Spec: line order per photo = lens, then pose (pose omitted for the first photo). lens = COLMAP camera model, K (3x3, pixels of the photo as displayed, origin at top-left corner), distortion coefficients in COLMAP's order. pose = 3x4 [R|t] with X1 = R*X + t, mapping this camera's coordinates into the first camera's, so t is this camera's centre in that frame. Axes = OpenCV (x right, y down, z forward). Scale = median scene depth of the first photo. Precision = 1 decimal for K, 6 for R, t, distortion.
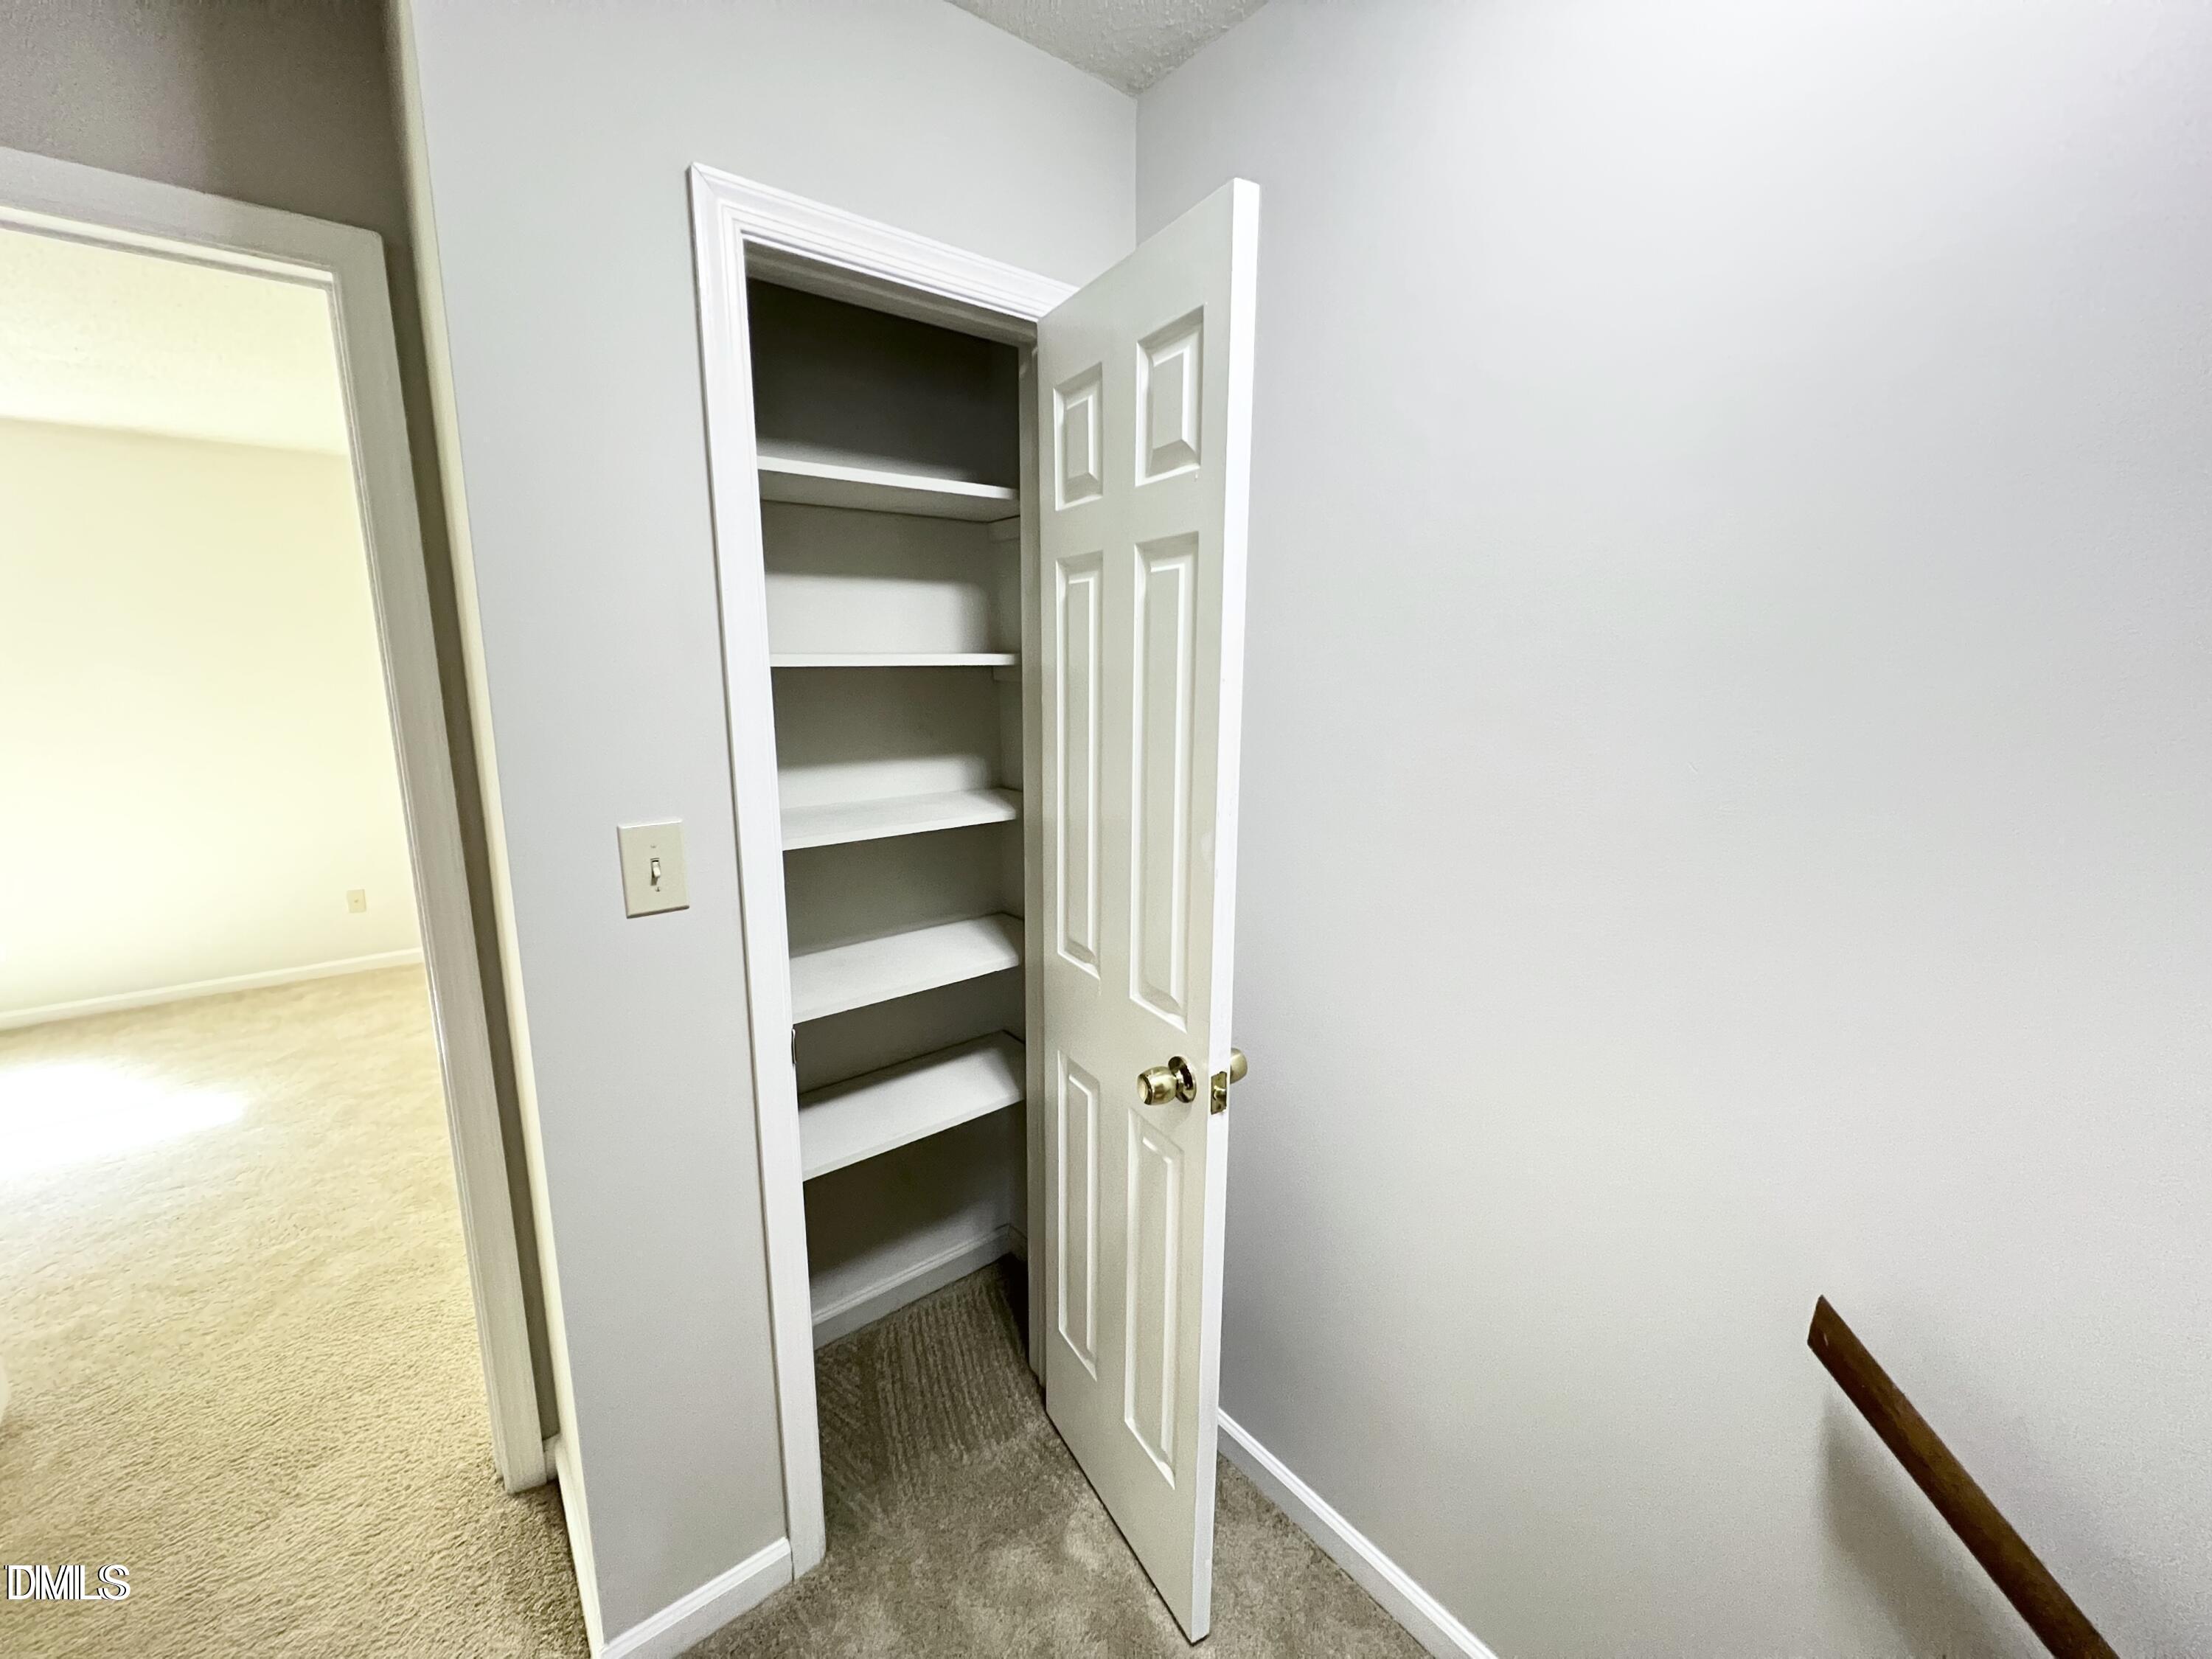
lens RADIAL K [[886.4, 0, 1106.0], [0, 886.4, 829.5], [0, 0, 1]] dist [-0.000207, 0.000493]
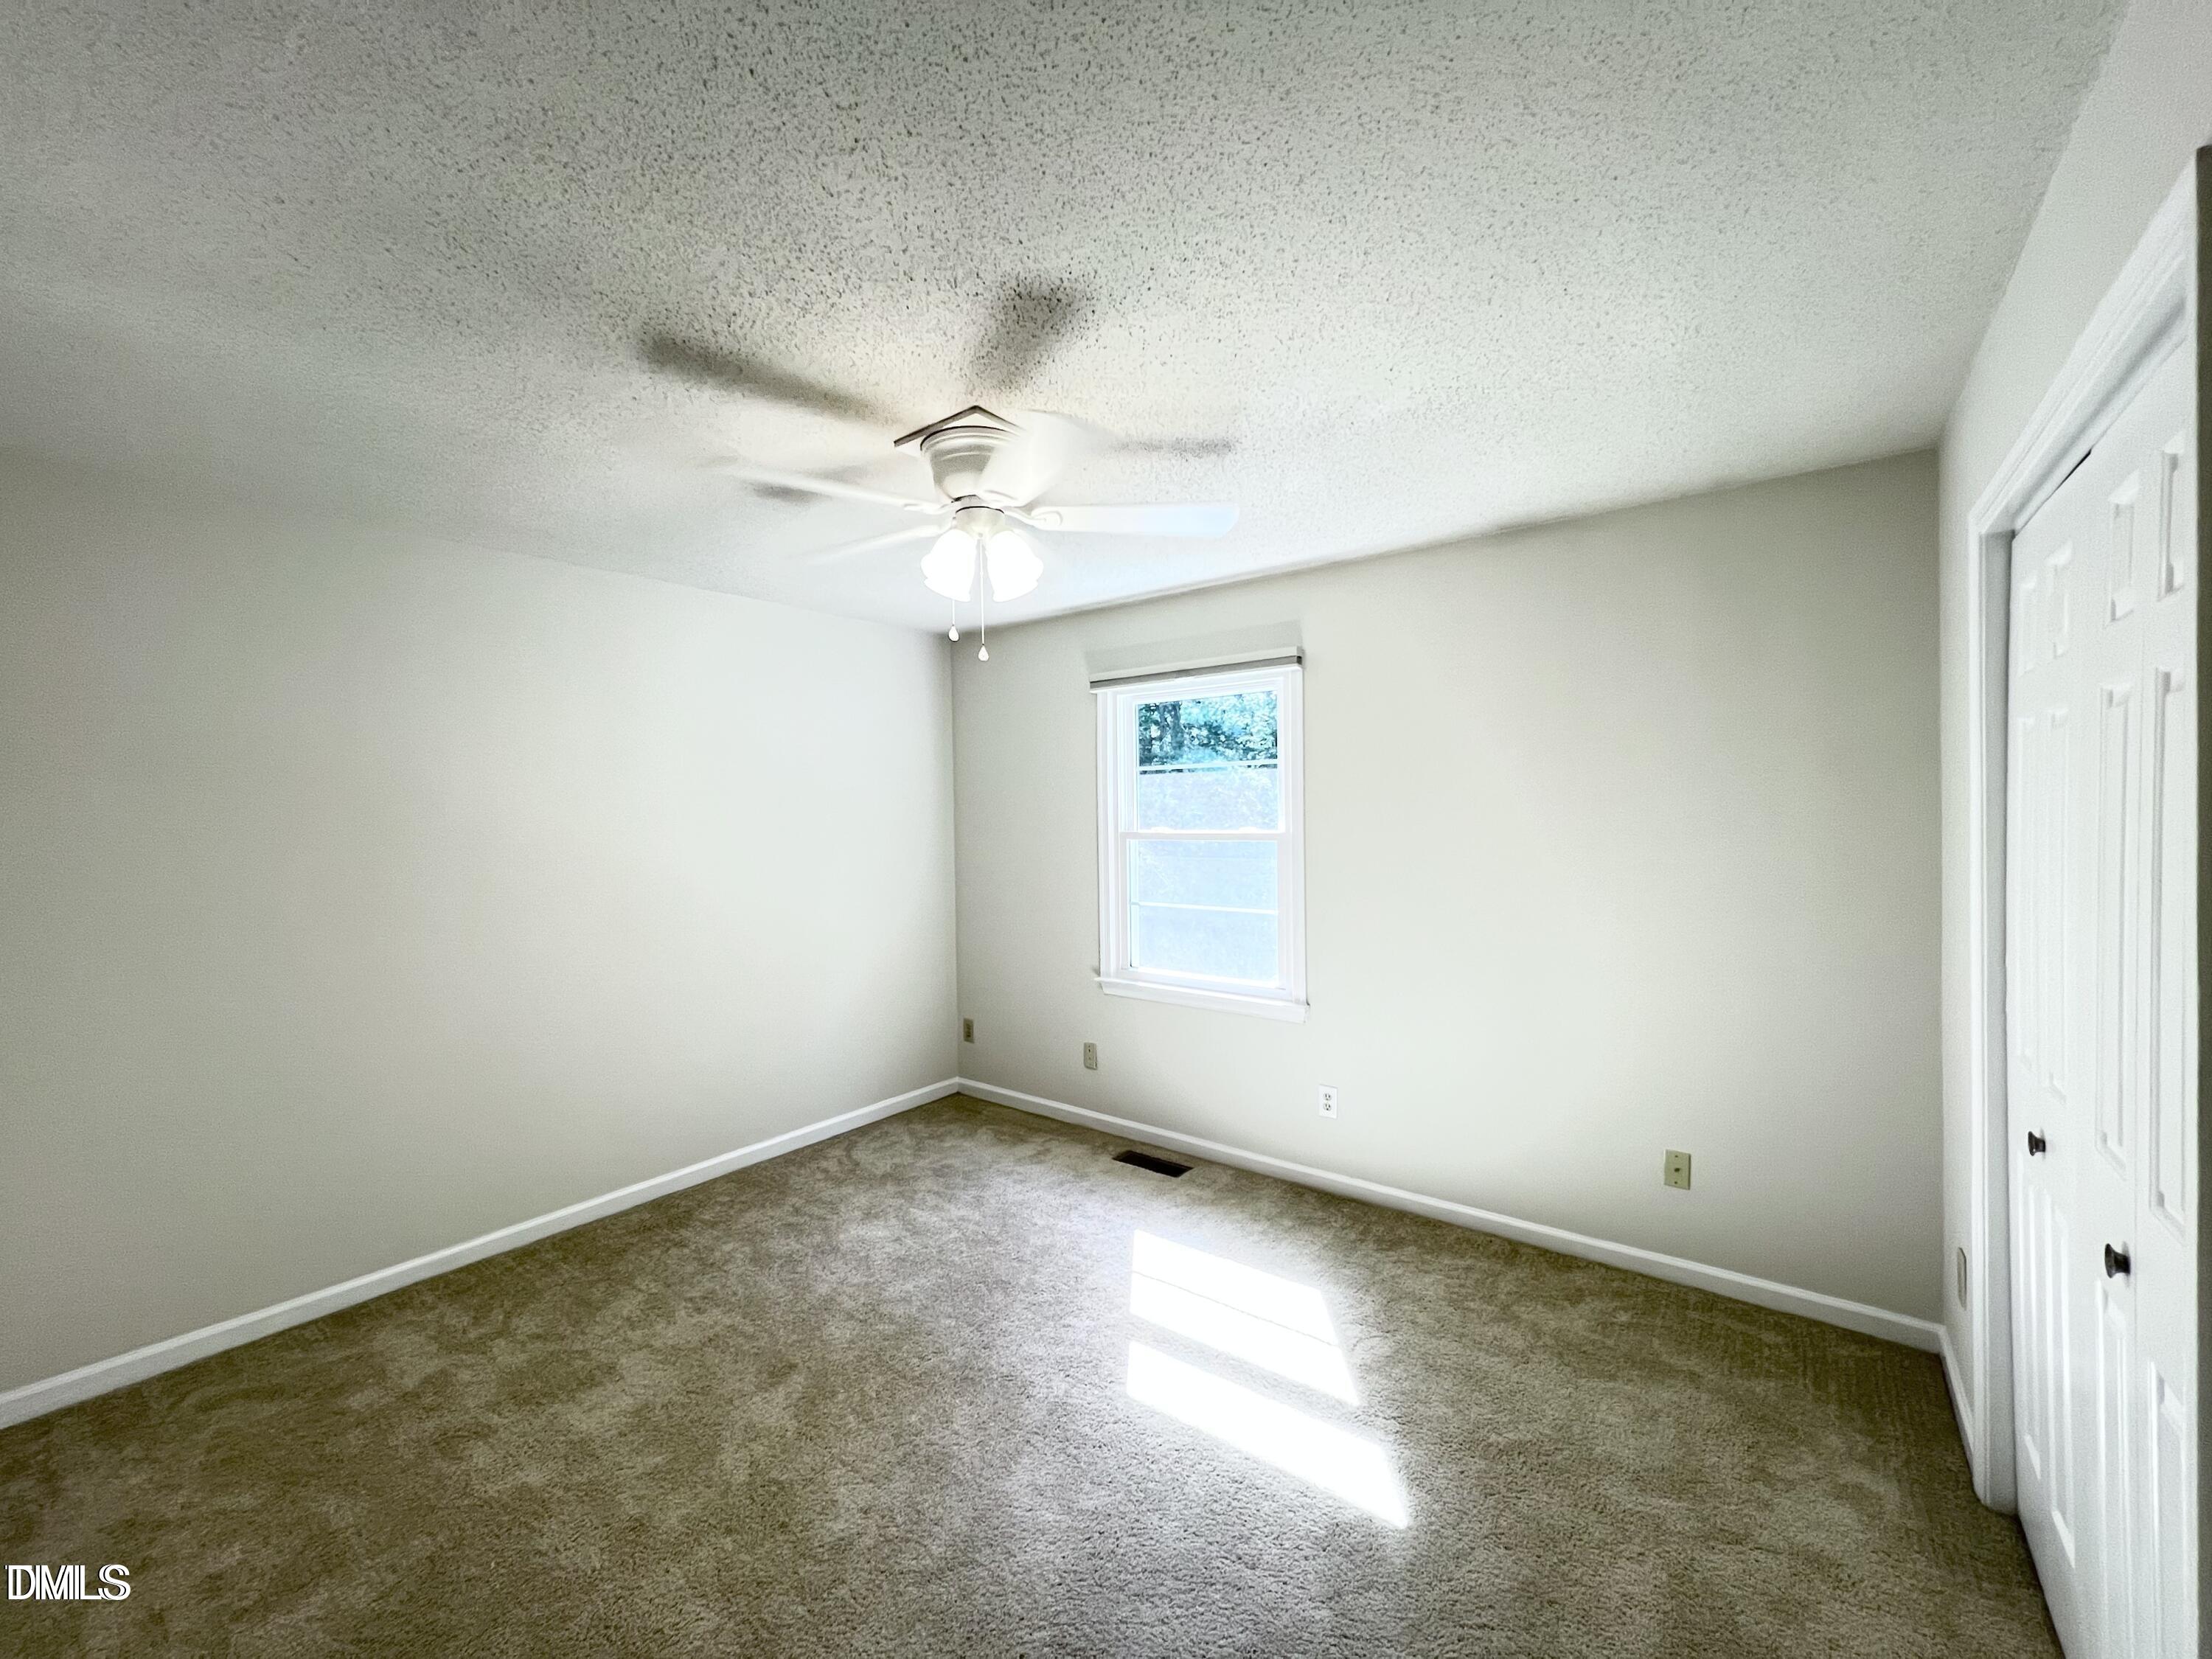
lens RADIAL K [[886.4, 0, 1106.0], [0, 886.4, 829.5], [0, 0, 1]] dist [-0.000207, 0.000493]
pose [[0.237252, 0.010074, -0.971396, -0.419422], [-0.172494, 0.984493, -0.031920, -0.092858], [0.956011, 0.175133, 0.235310, 0.532850]]
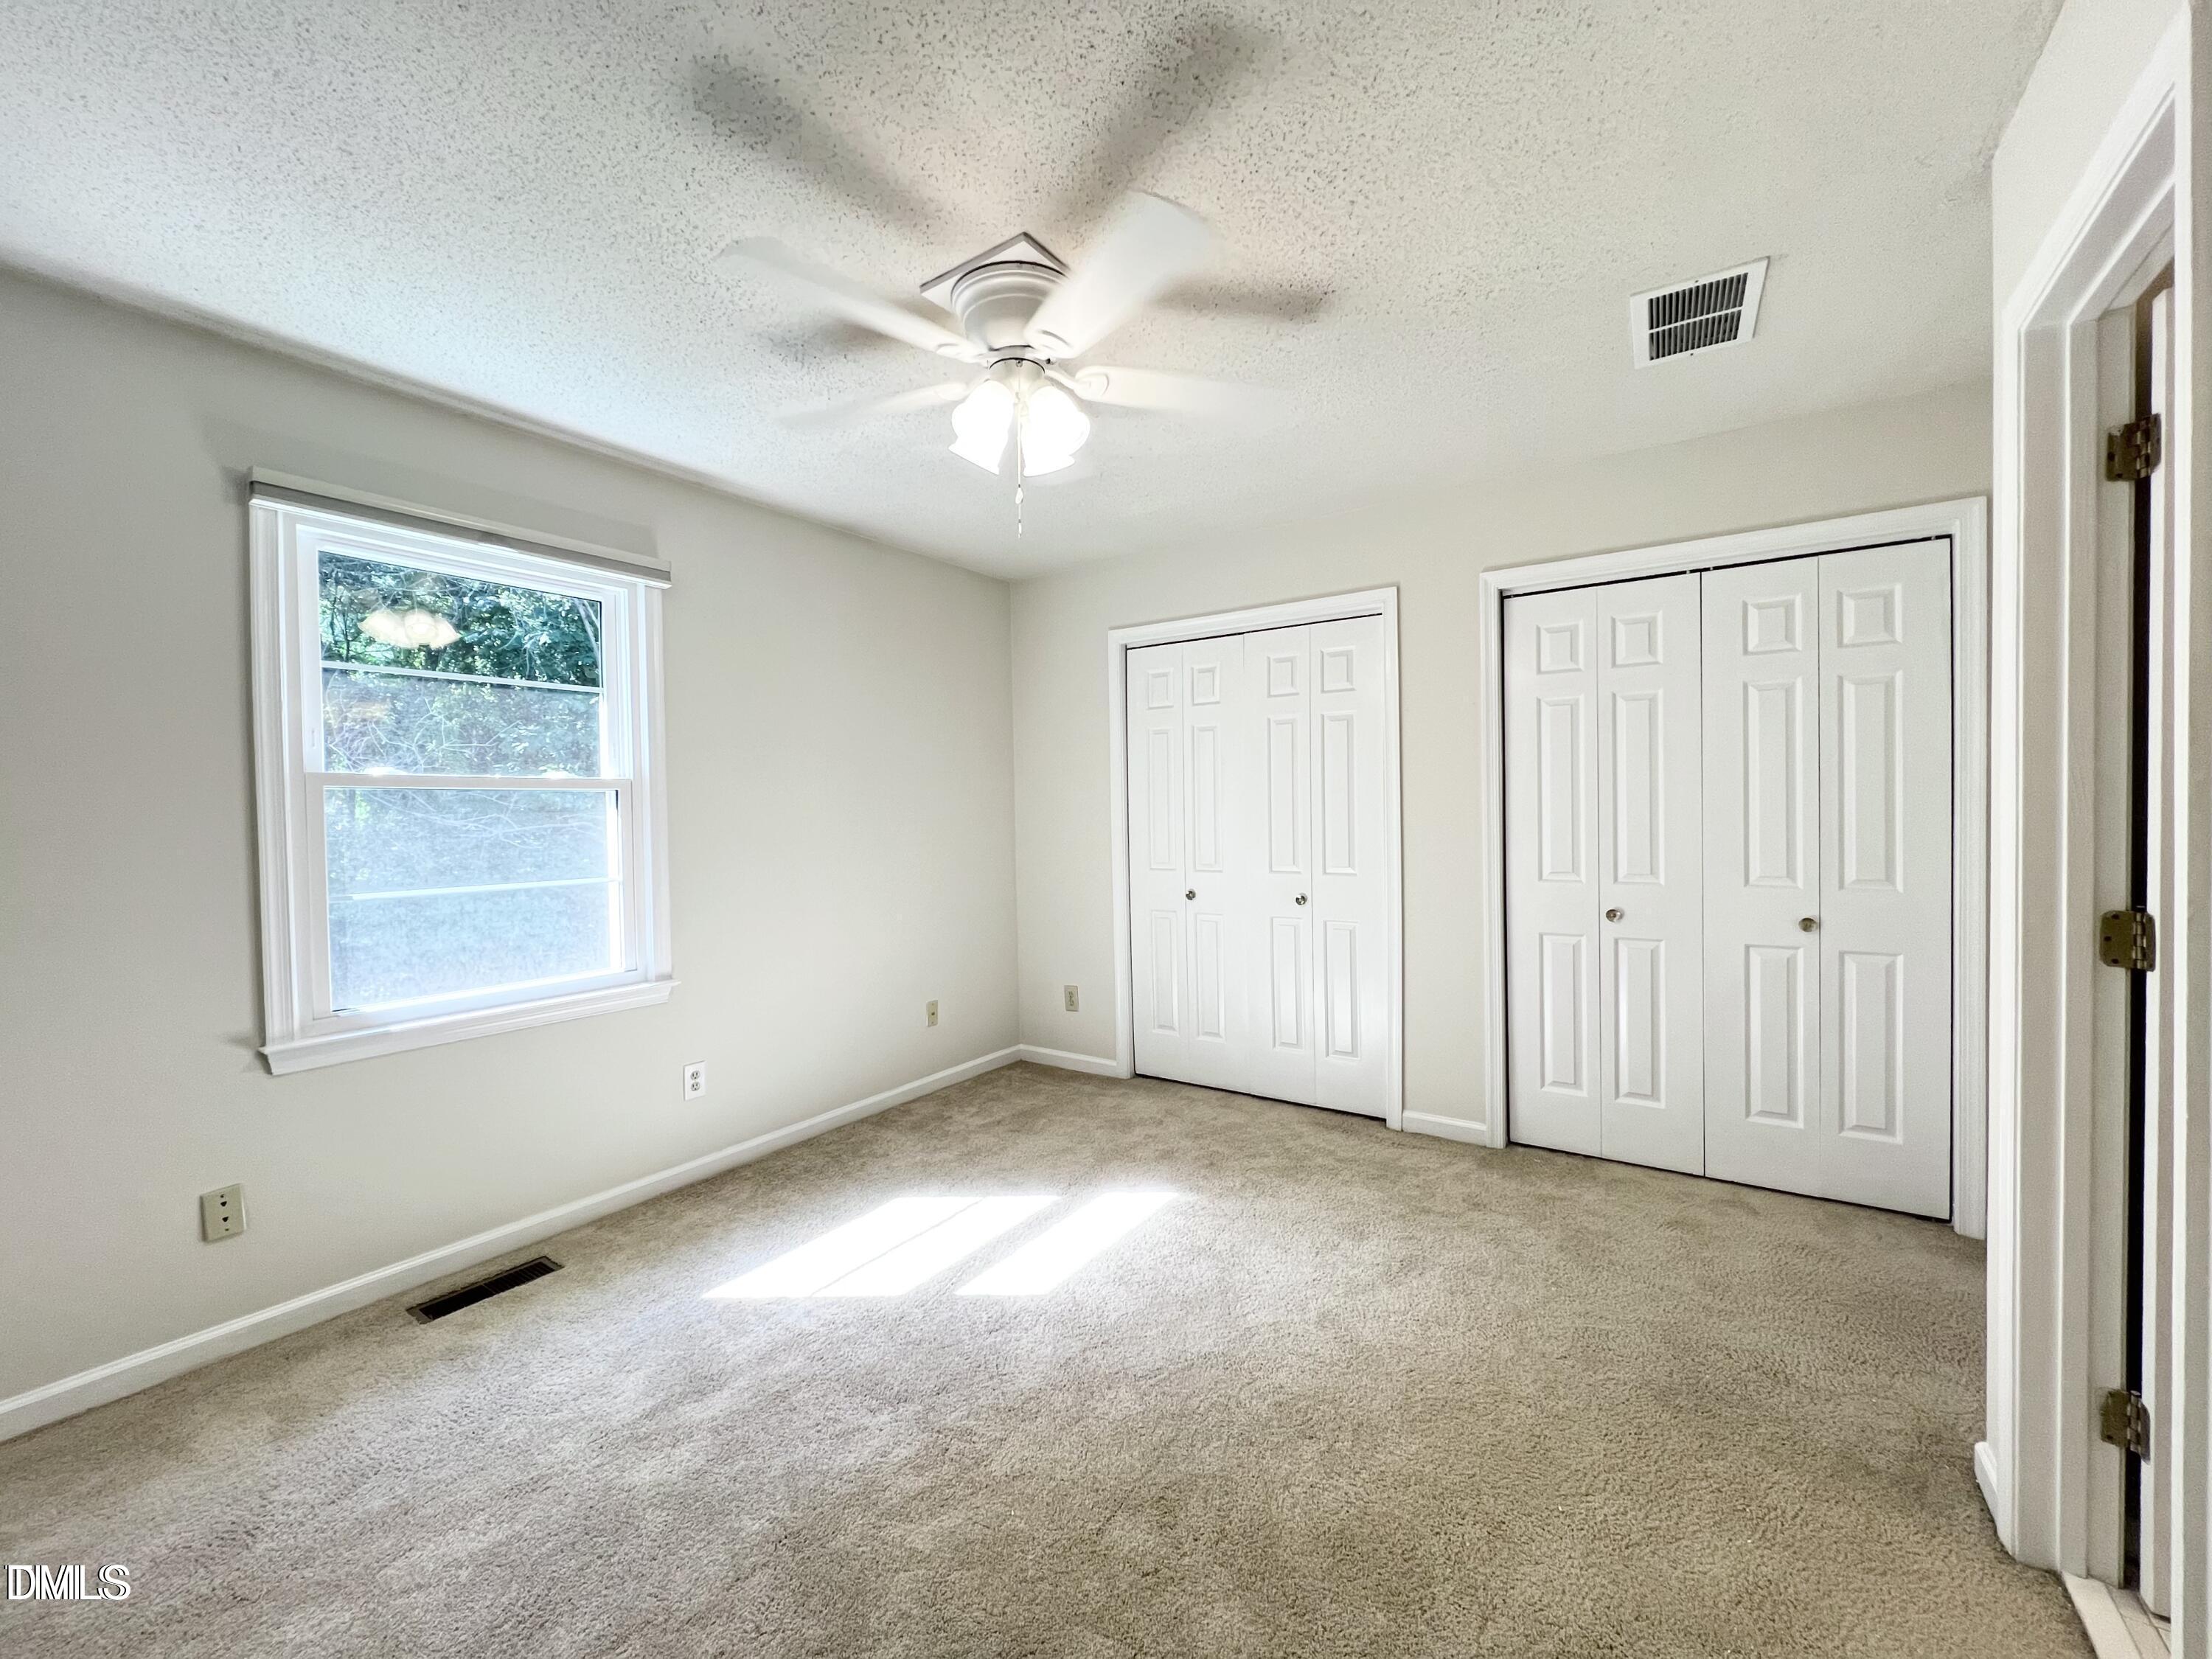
lens RADIAL K [[886.4, 0, 1106.0], [0, 886.4, 829.5], [0, 0, 1]] dist [-0.000207, 0.000493]
pose [[0.955566, -0.021637, 0.293983, -1.224316], [0.070641, 0.985051, -0.157114, 0.060825], [-0.286189, 0.170900, 0.942809, 0.028544]]
